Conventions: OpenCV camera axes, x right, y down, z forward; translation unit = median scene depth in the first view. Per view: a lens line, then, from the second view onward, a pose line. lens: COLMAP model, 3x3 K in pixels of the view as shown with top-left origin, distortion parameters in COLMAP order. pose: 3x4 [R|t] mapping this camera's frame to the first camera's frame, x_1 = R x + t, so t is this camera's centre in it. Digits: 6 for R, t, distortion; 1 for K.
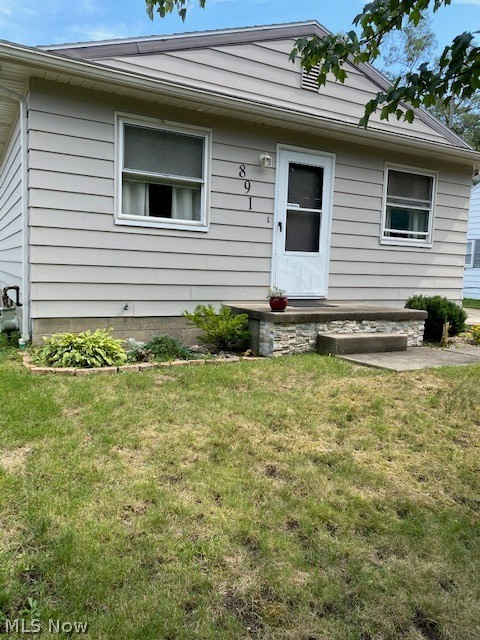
lens RADIAL K [[492.6, 0, 239.8], [0, 492.6, 319.9], [0, 0, 1]] dist [0.030160, -0.029805]
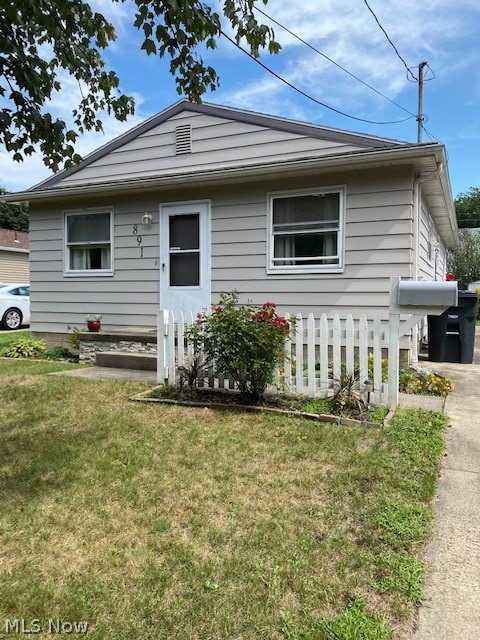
lens RADIAL K [[394.2, 0, 240.3], [0, 394.2, 318.7], [0, 0, 1]] dist [0.043986, -0.000214]
pose [[0.642007, 0.002091, -0.766696, 0.958728], [-0.071050, 0.995855, -0.056778, -0.015522], [0.763399, 0.090926, 0.639495, 0.509570]]
